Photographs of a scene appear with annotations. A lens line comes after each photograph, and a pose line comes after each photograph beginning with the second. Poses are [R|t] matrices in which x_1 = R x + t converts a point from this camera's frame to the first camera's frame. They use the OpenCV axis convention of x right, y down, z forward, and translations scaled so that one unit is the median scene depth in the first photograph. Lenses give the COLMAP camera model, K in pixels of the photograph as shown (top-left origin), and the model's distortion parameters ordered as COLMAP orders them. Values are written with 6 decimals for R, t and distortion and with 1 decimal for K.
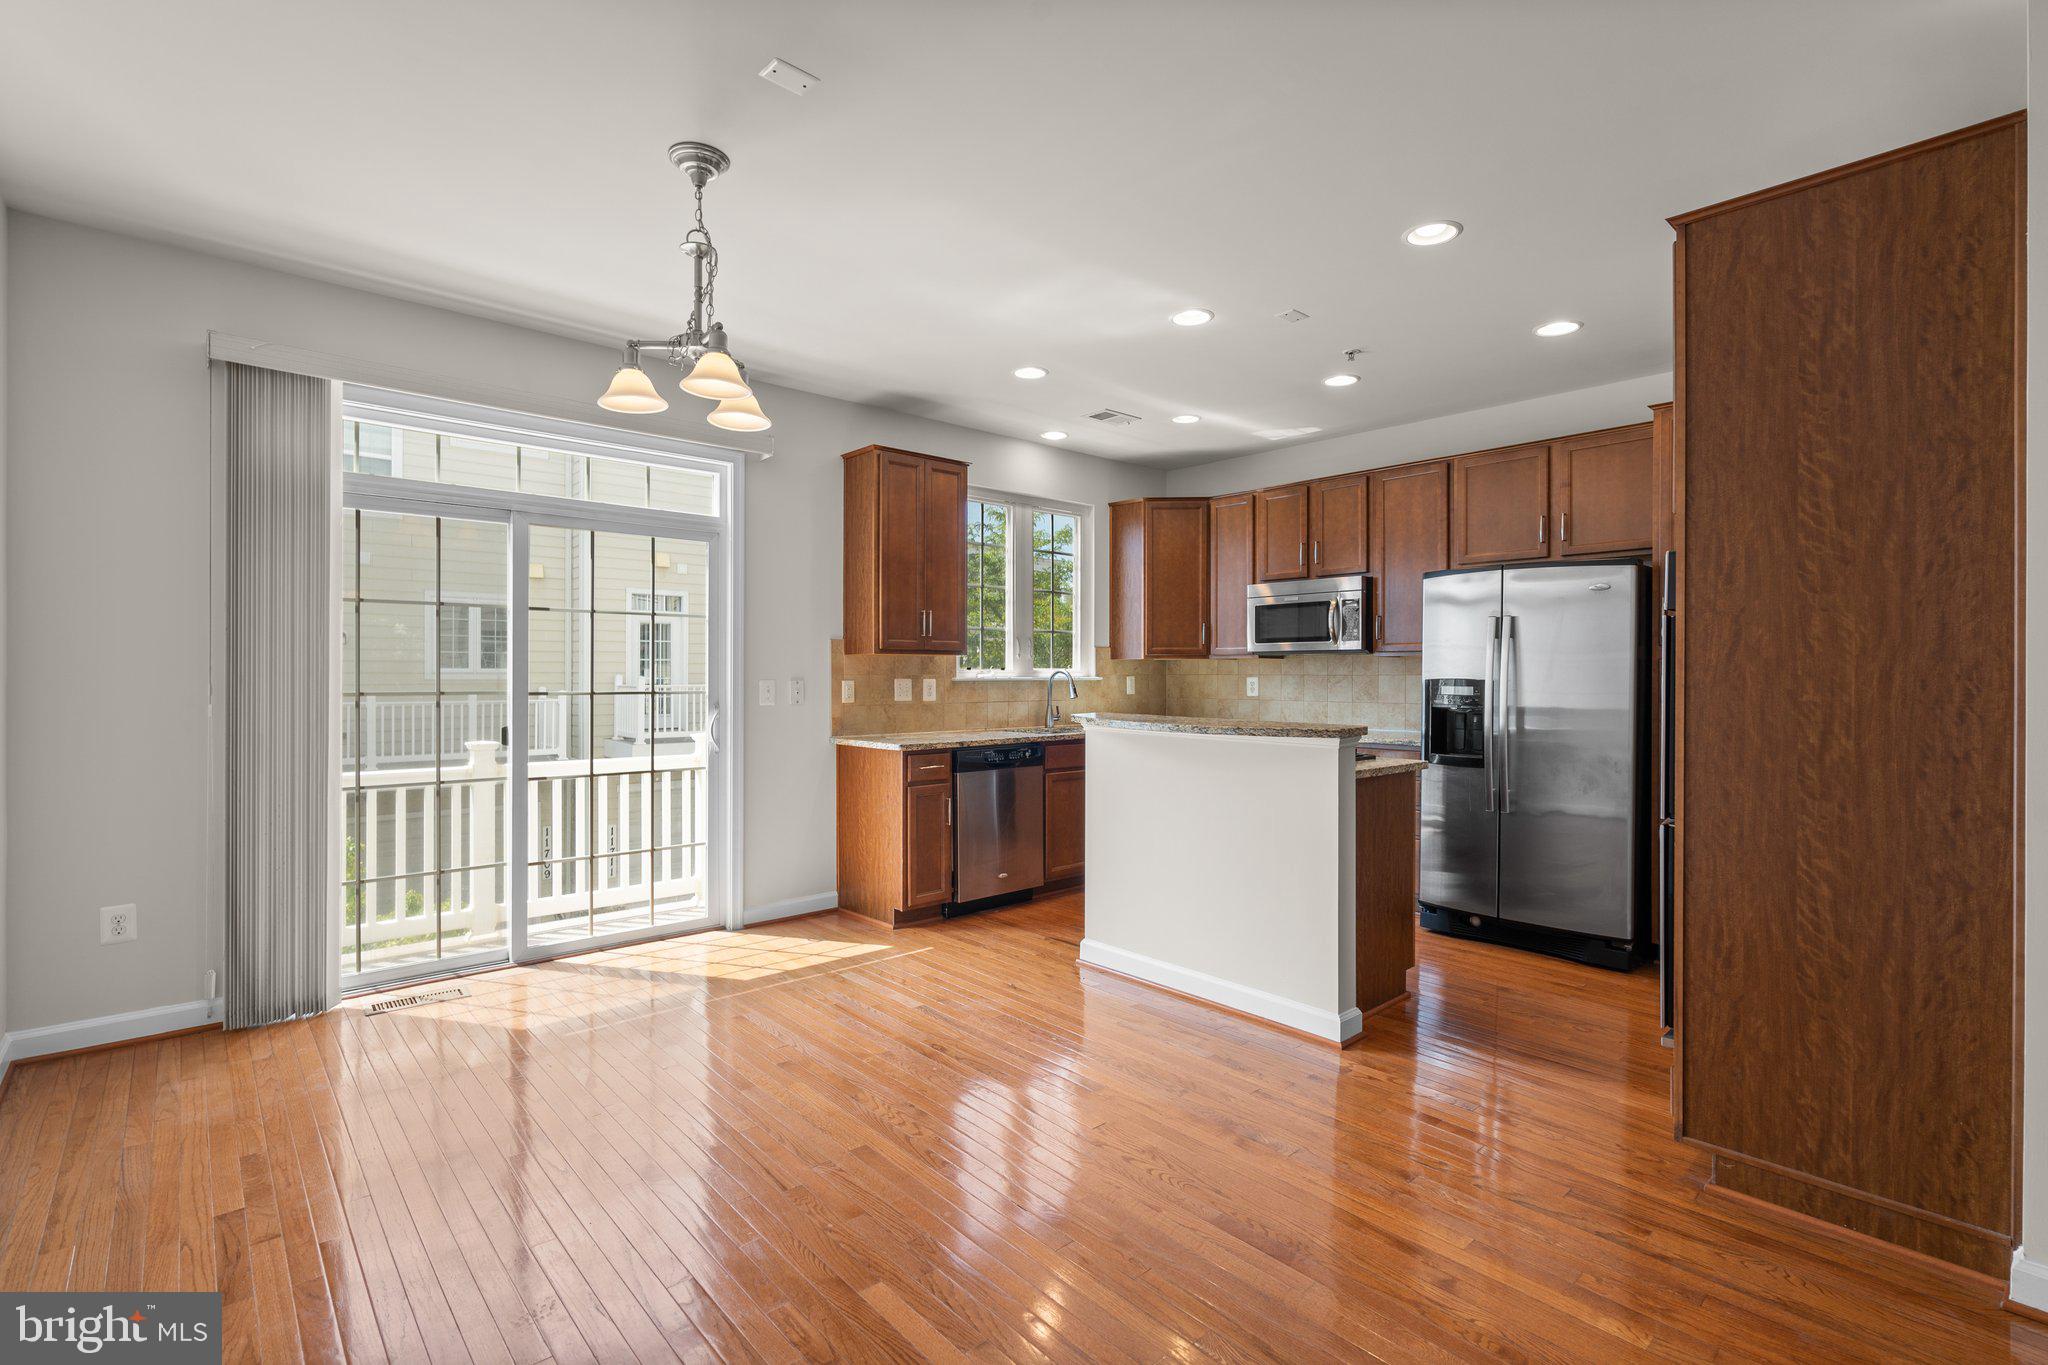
lens RADIAL K [[933.7, 0, 1005.0], [0, 933.7, 670.9], [0, 0, 1]] dist [-0.004034, 0.001614]
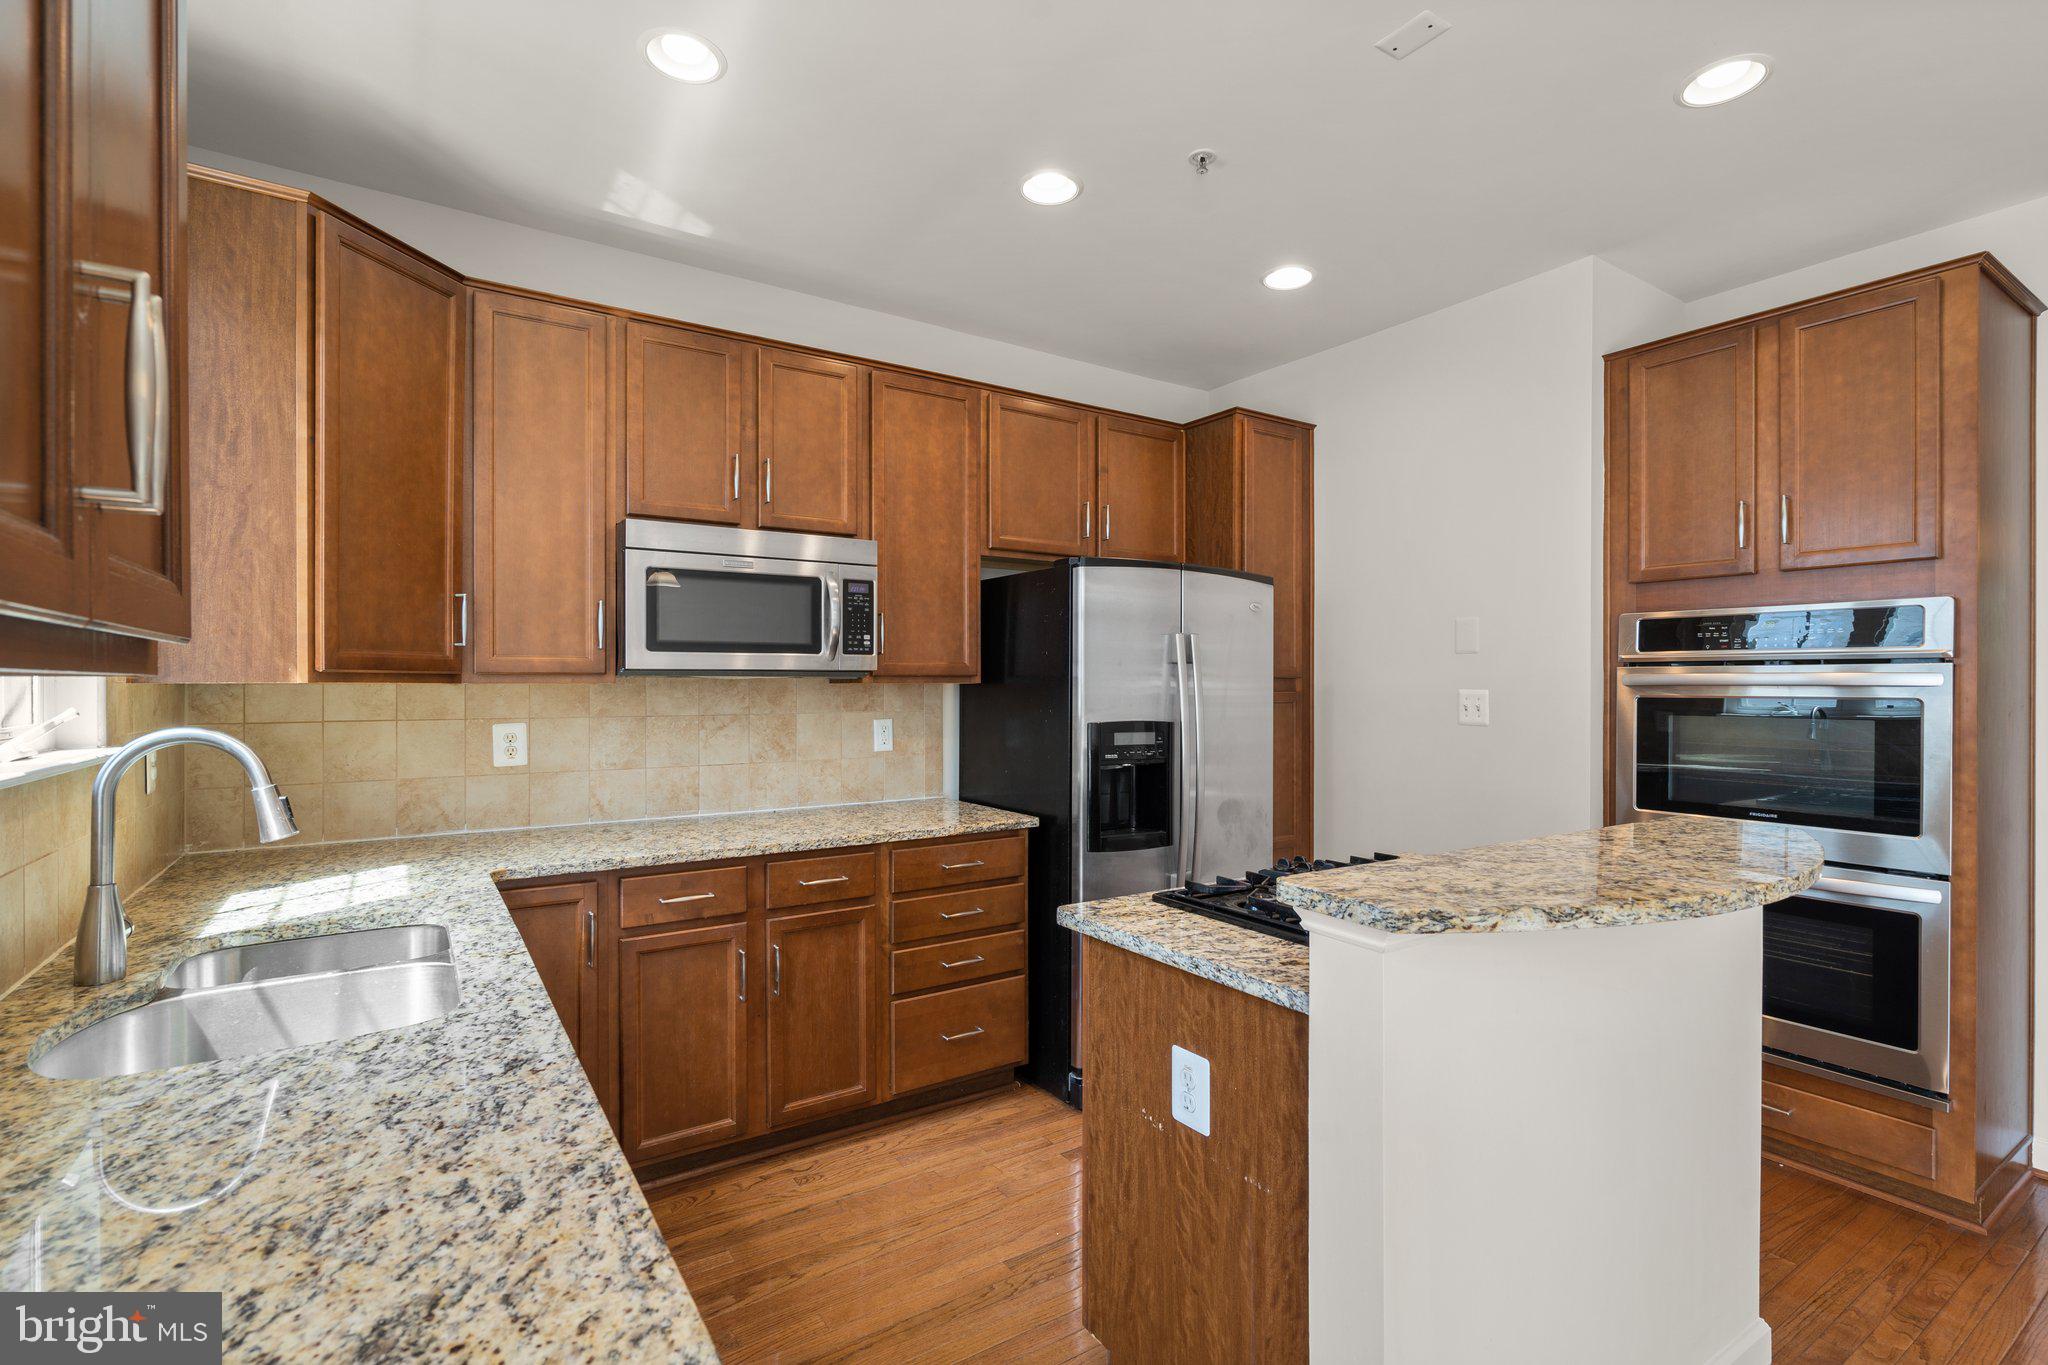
lens RADIAL K [[933.7, 0, 1020.2], [0, 933.7, 683.3], [0, 0, 1]] dist [-0.004034, 0.001614]
pose [[0.136205, 0.000282, 0.990681, -0.182188], [-0.004114, 0.999991, 0.000281, -0.017088], [-0.990672, -0.004114, 0.136205, 0.891257]]
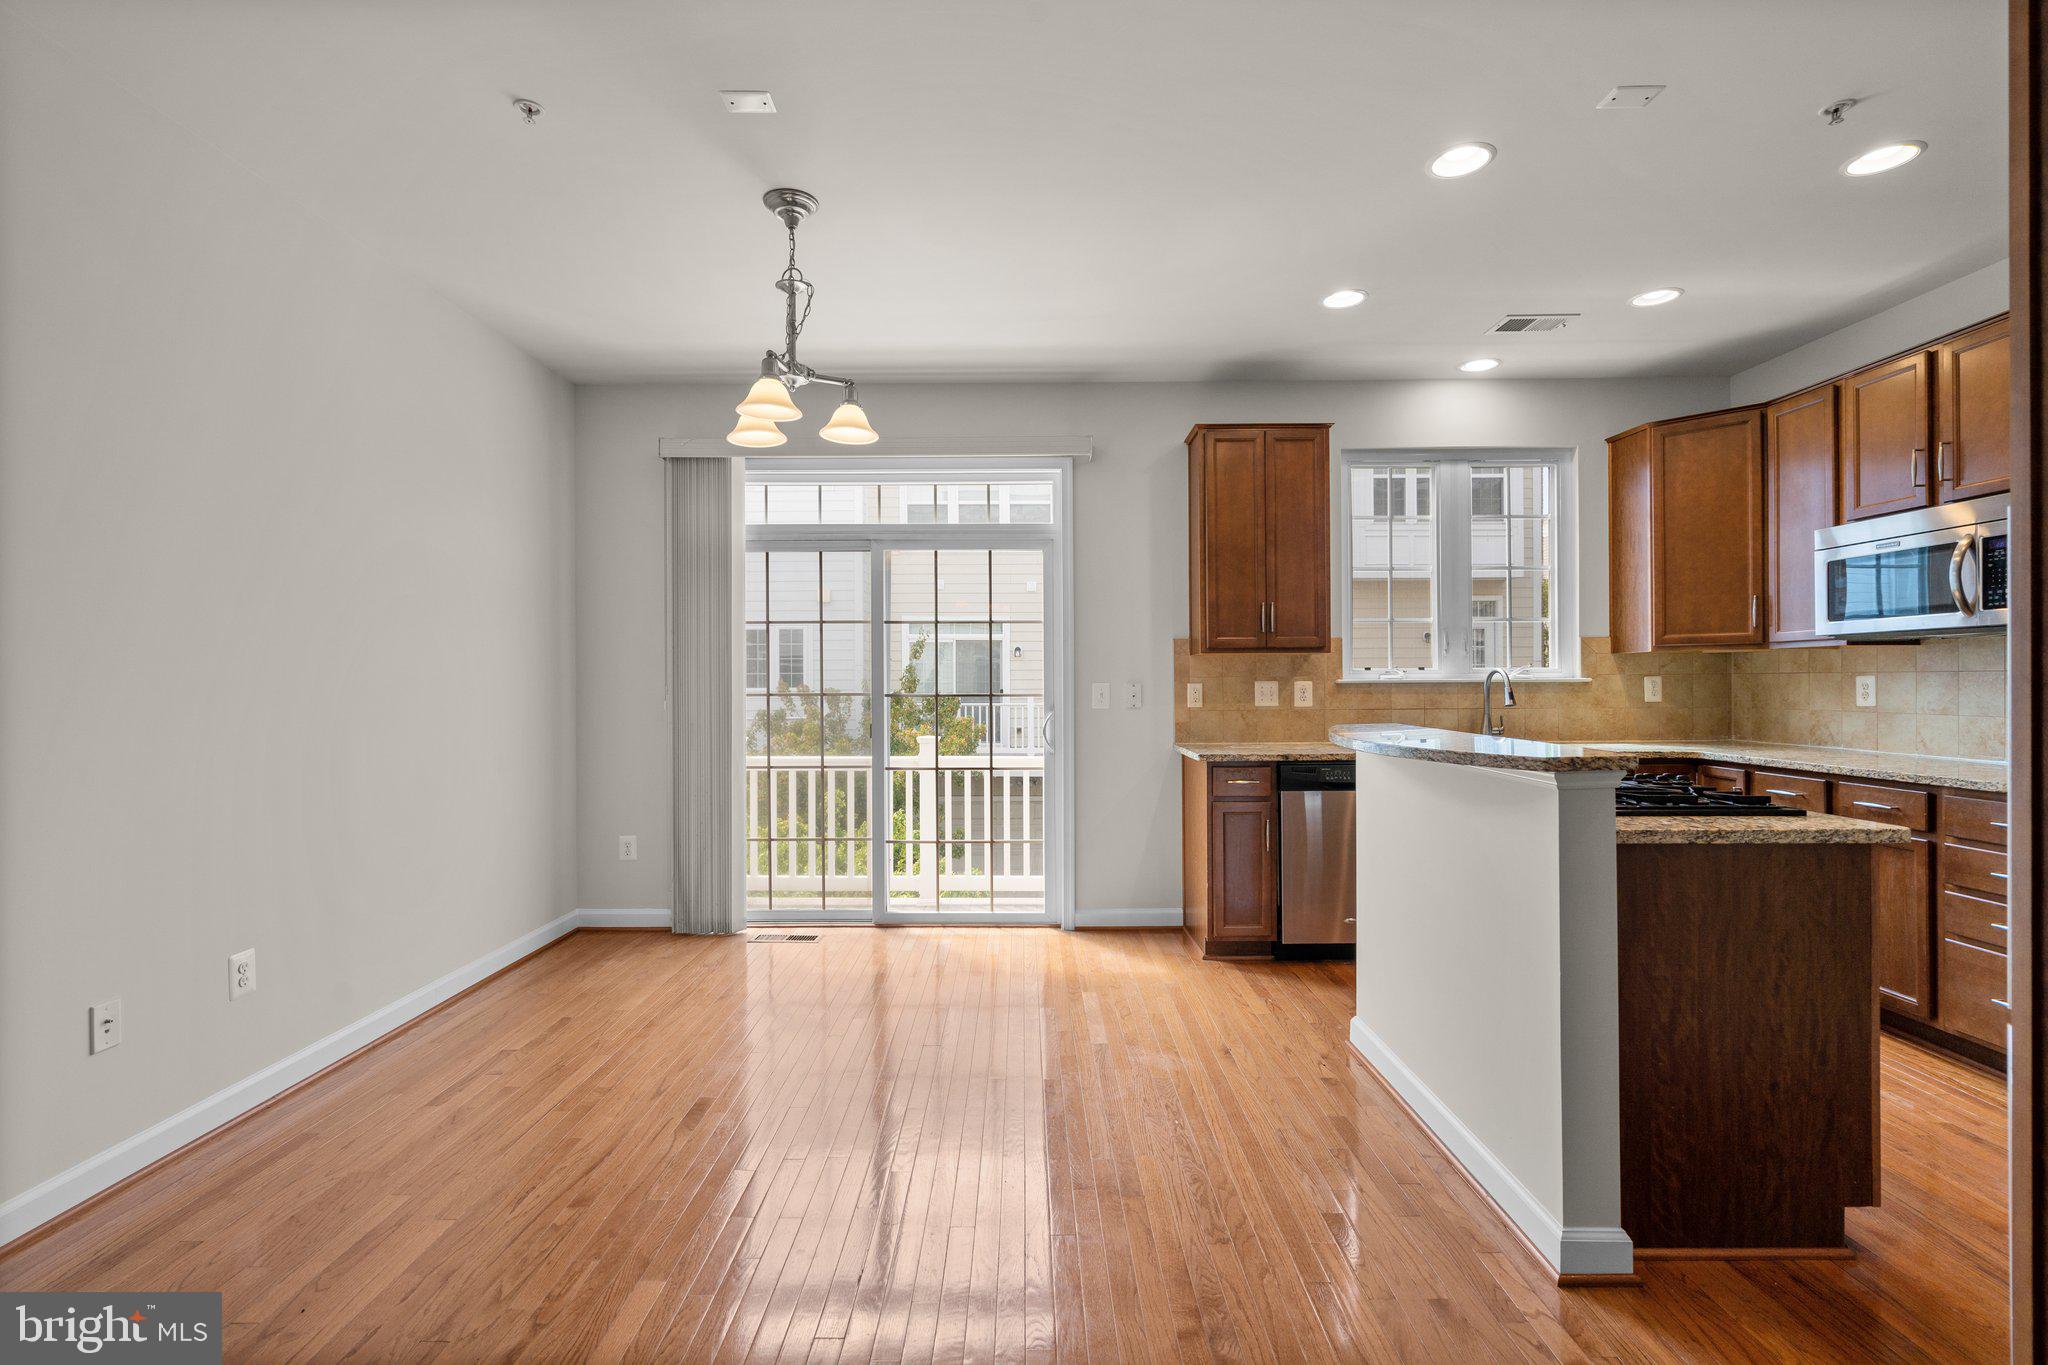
lens RADIAL K [[933.7, 0, 1013.1], [0, 933.7, 678.3], [0, 0, 1]] dist [-0.004034, 0.001614]
pose [[0.749548, -0.007536, -0.661907, 0.319091], [0.009322, 0.999956, -0.000828, 0.004595], [0.661884, -0.005550, 0.749586, 0.193032]]
